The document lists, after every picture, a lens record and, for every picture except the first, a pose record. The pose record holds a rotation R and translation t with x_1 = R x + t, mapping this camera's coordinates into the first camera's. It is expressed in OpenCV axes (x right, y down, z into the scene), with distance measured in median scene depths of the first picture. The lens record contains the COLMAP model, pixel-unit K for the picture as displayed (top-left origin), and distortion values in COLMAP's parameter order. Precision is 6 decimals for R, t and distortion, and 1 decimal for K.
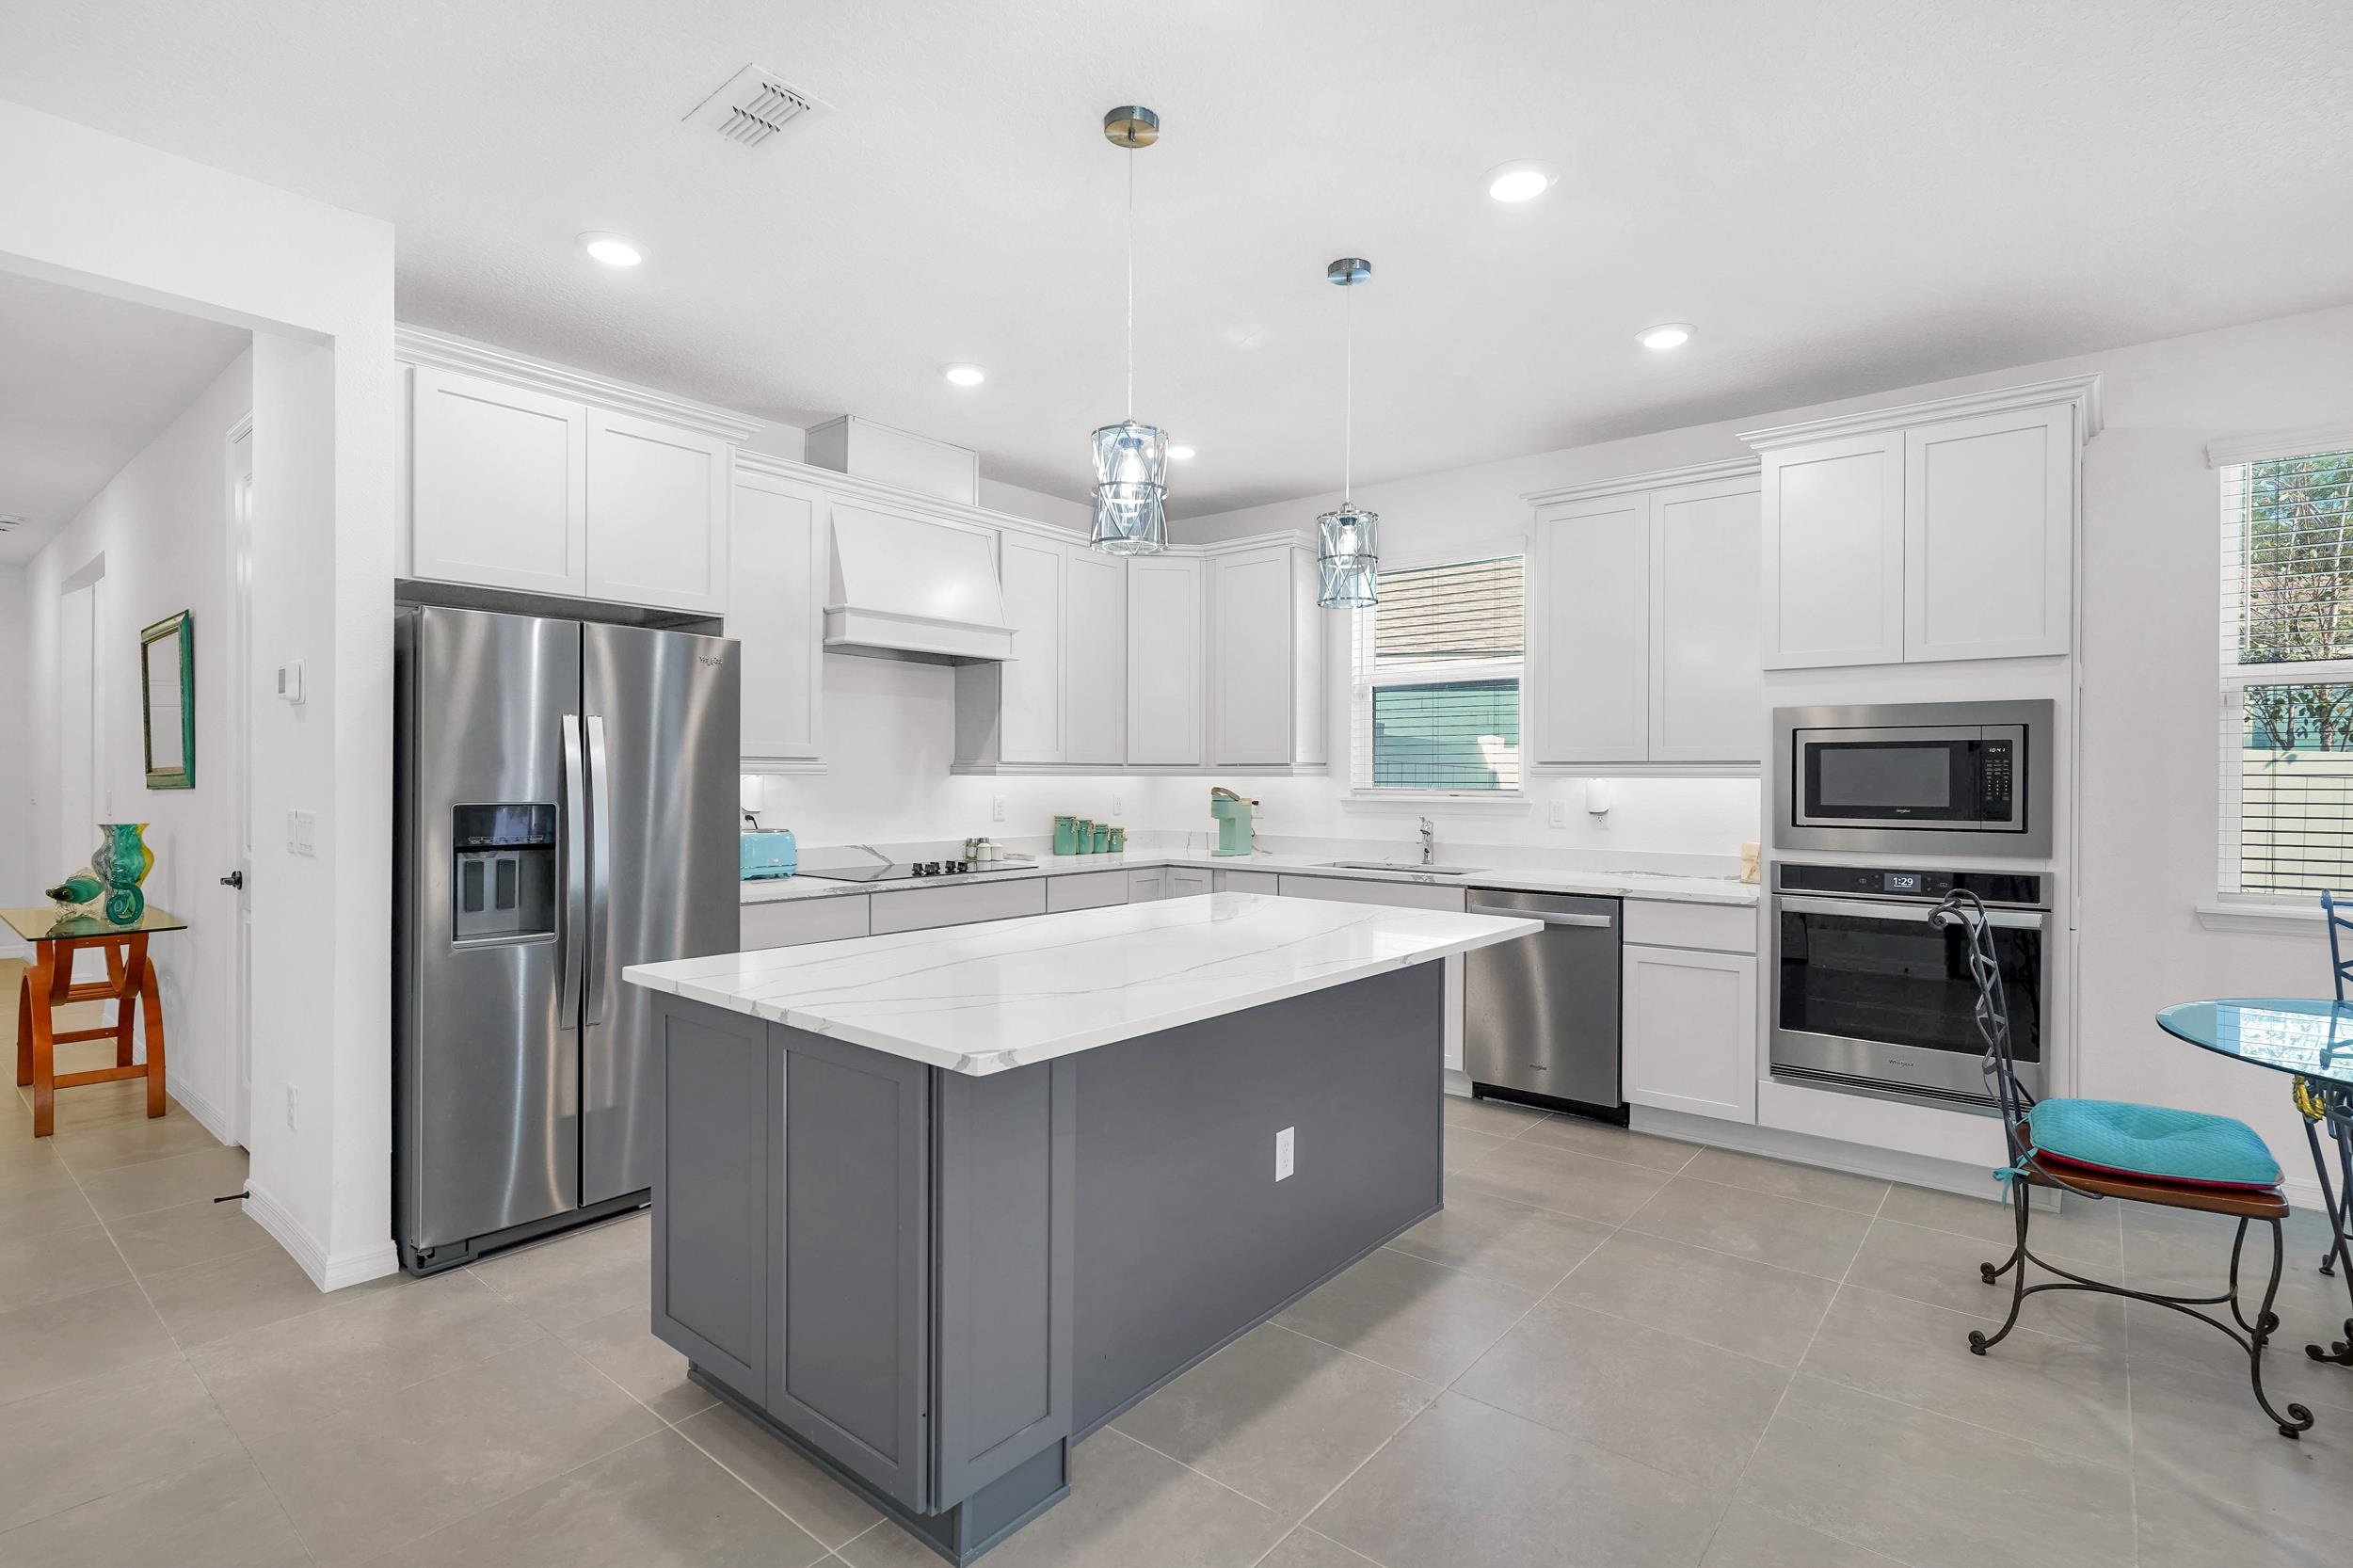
lens RADIAL K [[1137.6, 0, 1170.9], [0, 1137.6, 780.4], [0, 0, 1]] dist [0.001796, -0.000134]
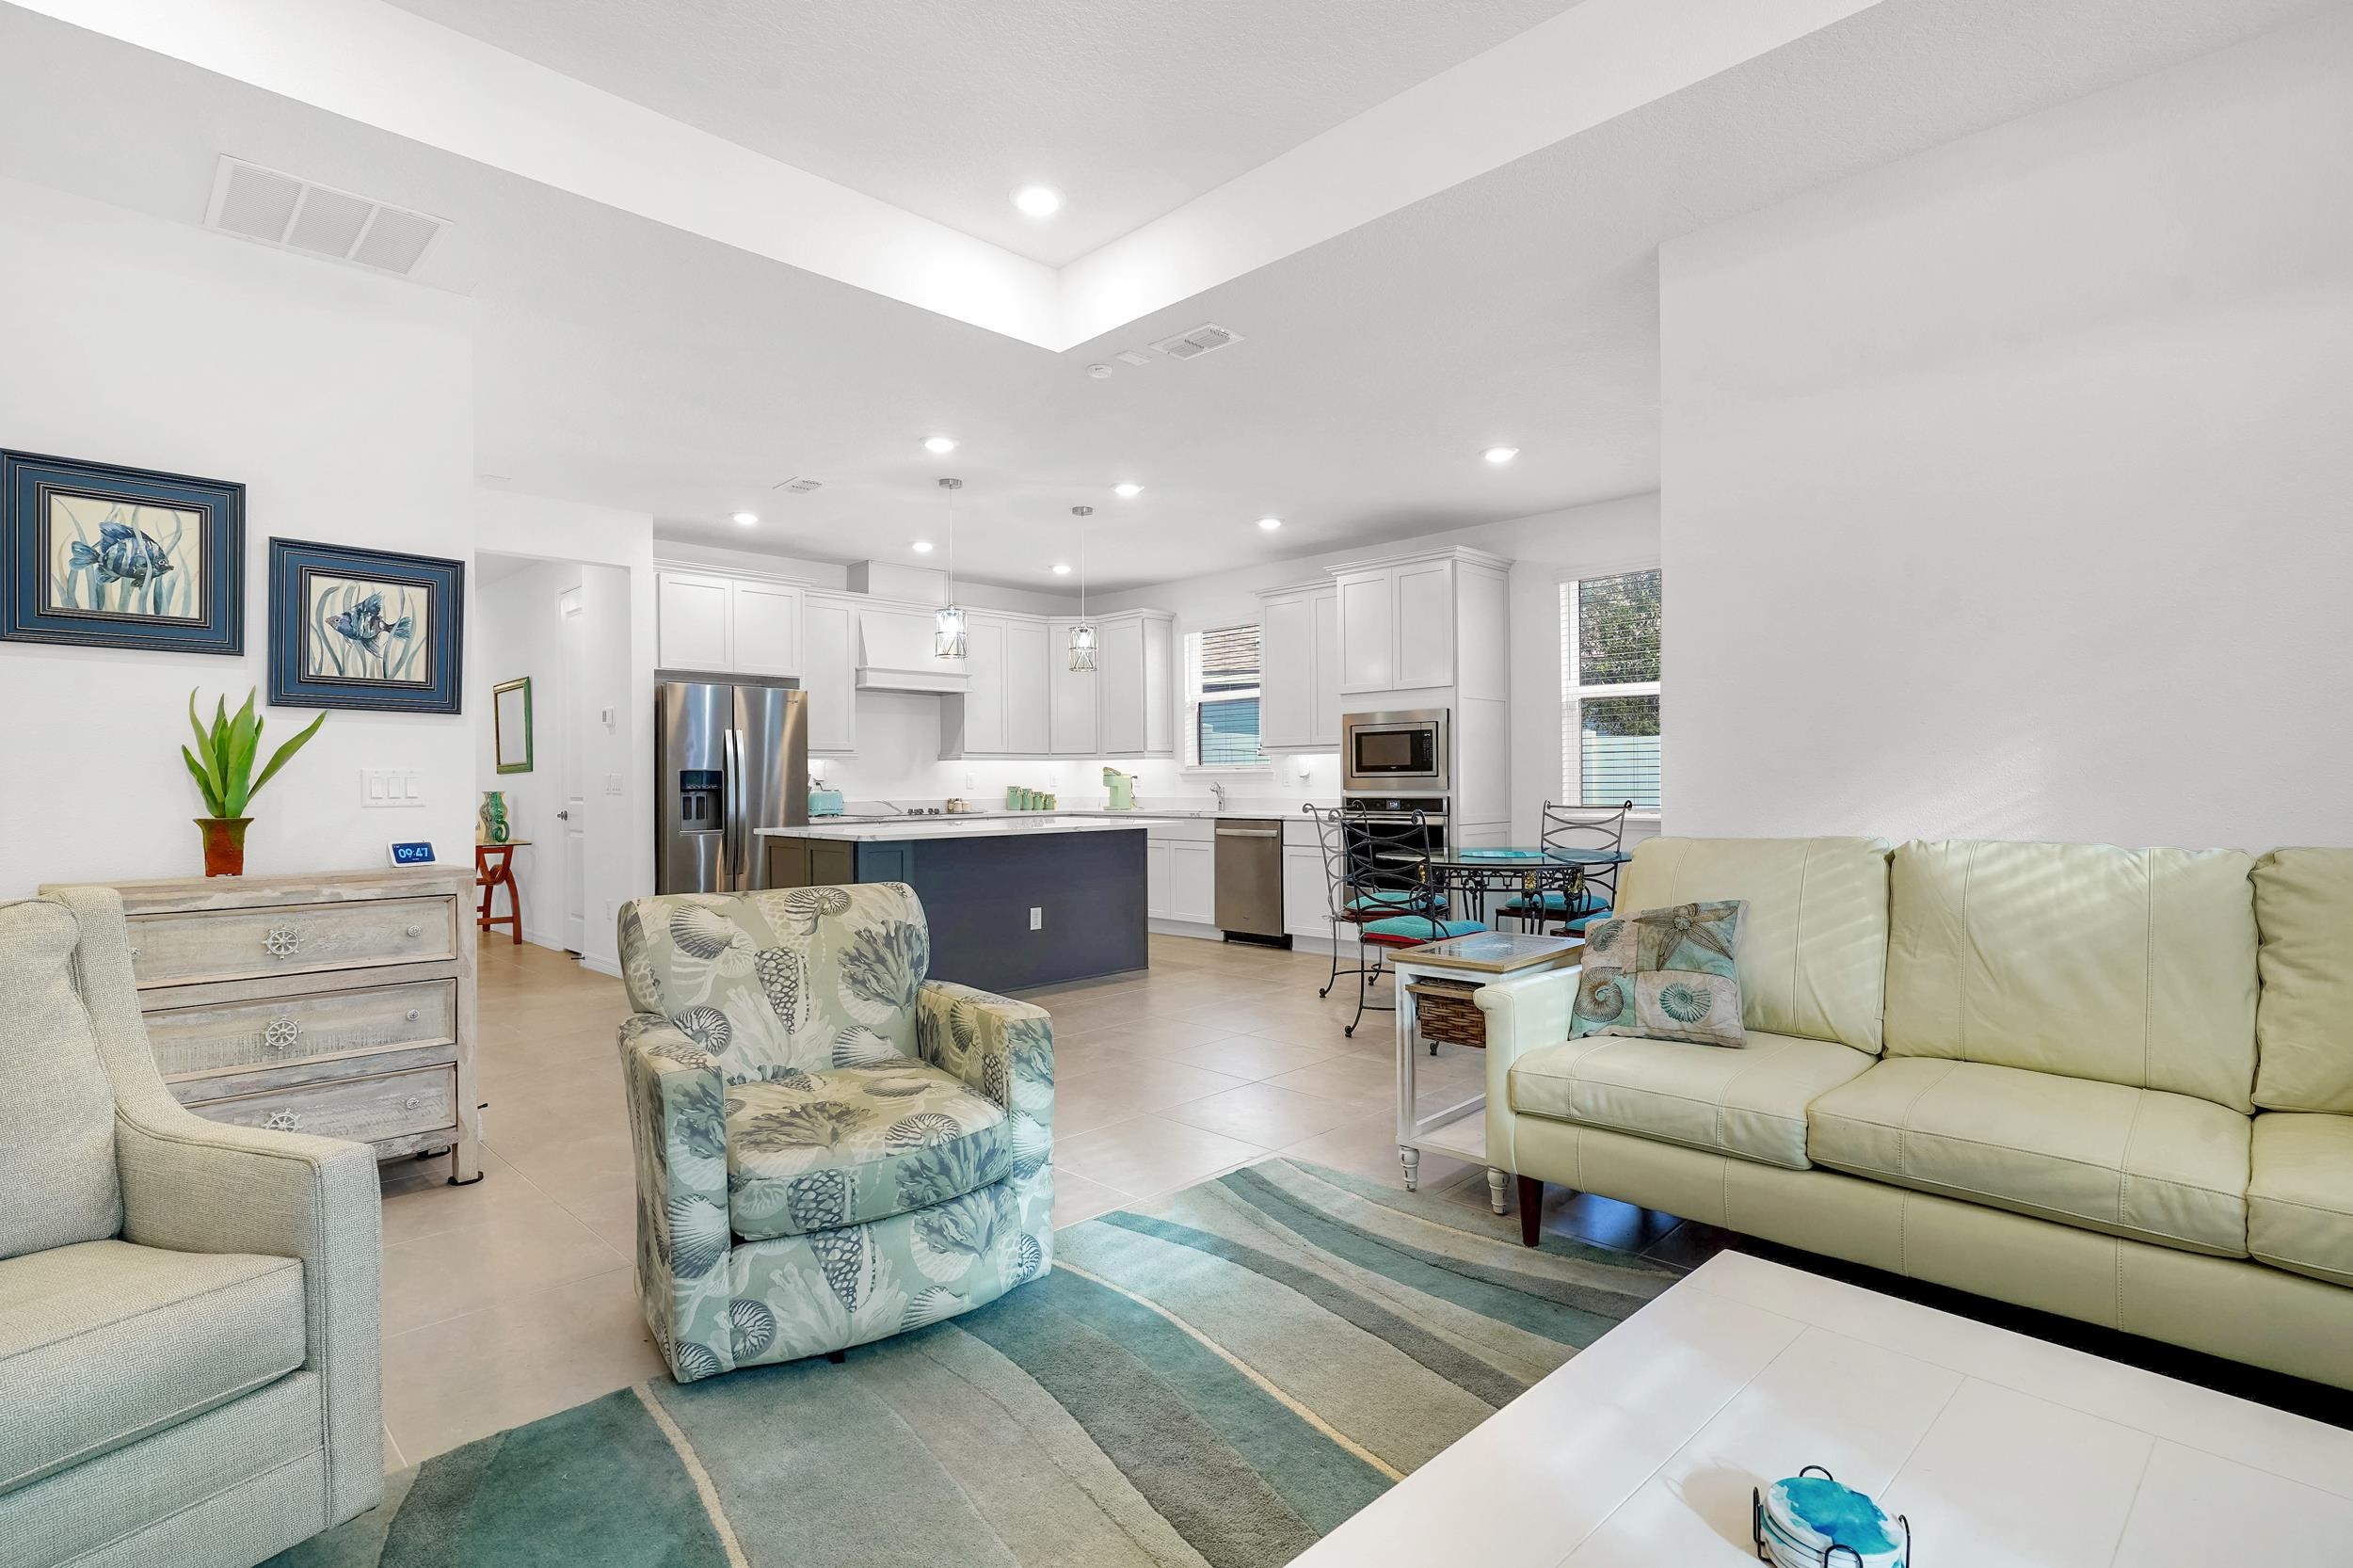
lens RADIAL K [[1137.6, 0, 1168.0], [0, 1137.6, 774.7], [0, 0, 1]] dist [0.001796, -0.000134]
pose [[0.995342, -0.013471, -0.095466, 0.429404], [0.012618, 0.999875, -0.009526, 0.050625], [0.095582, 0.008277, 0.995387, -0.903833]]
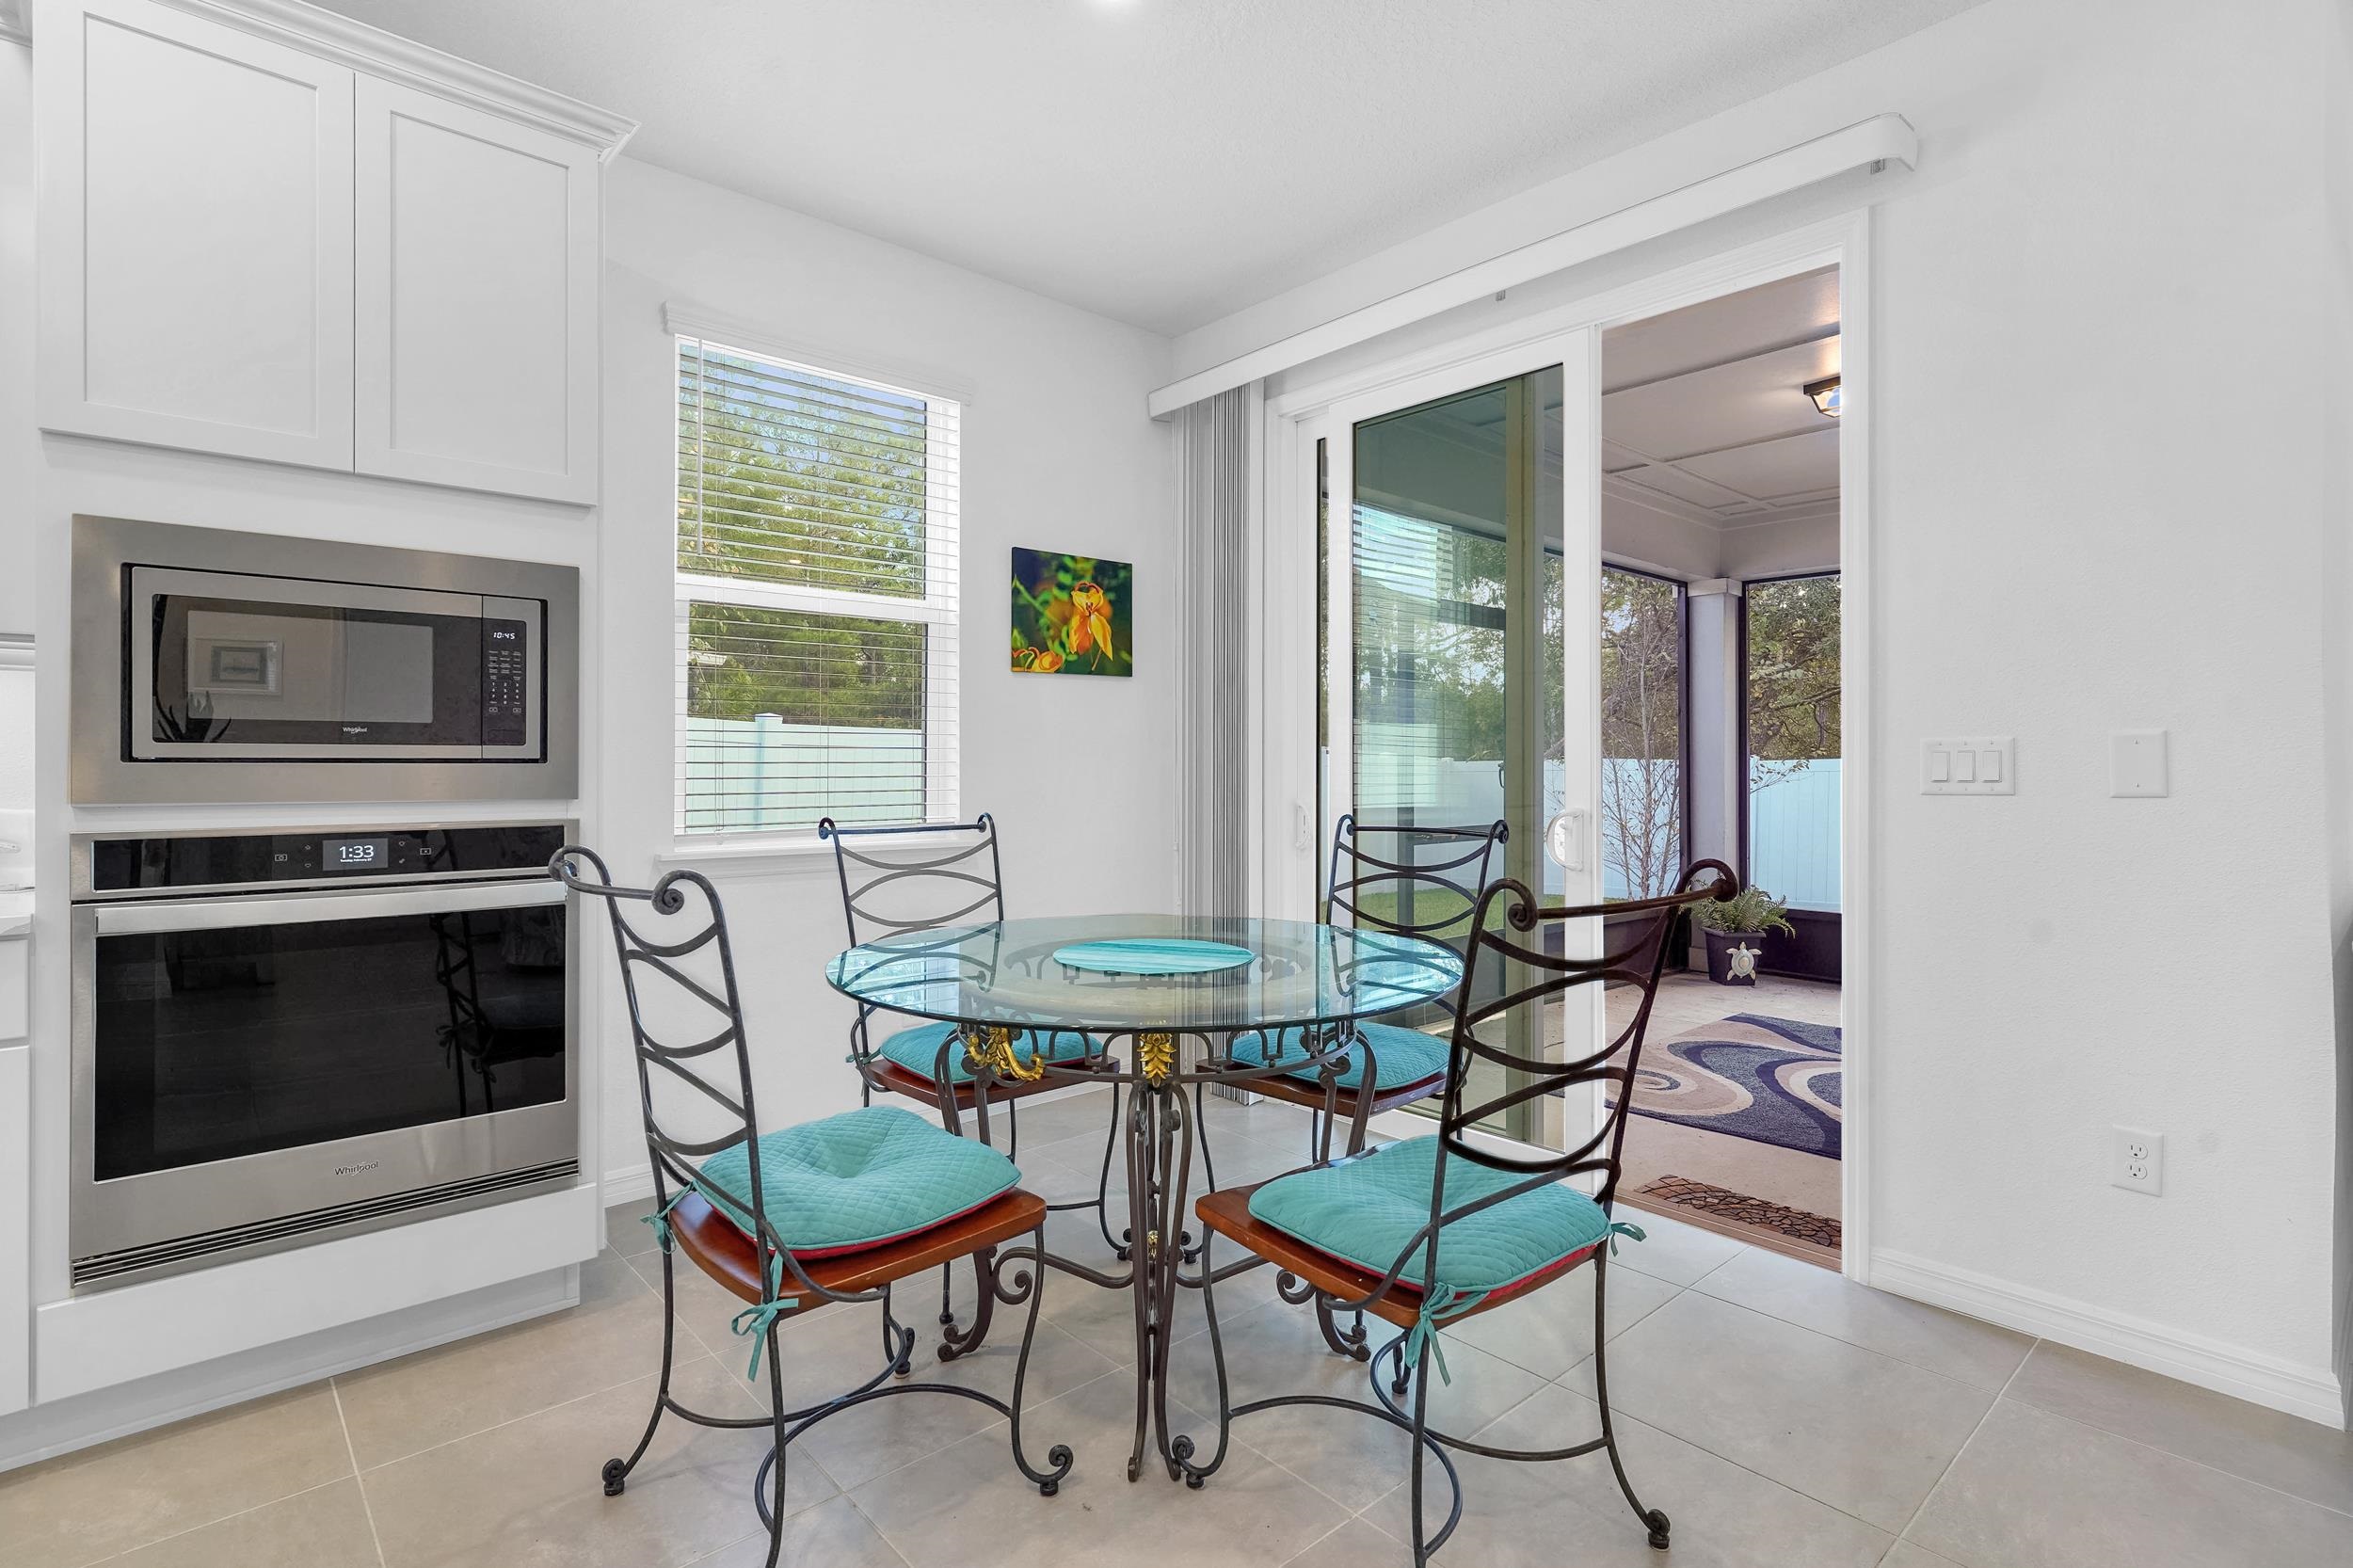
lens RADIAL K [[1137.6, 0, 1162.9], [0, 1137.6, 769.5], [0, 0, 1]] dist [0.001796, -0.000134]
pose [[0.160663, -0.004327, 0.987000, 0.134762], [0.006530, 0.999973, 0.003321, 0.045690], [-0.986988, 0.005911, 0.160687, 0.483437]]
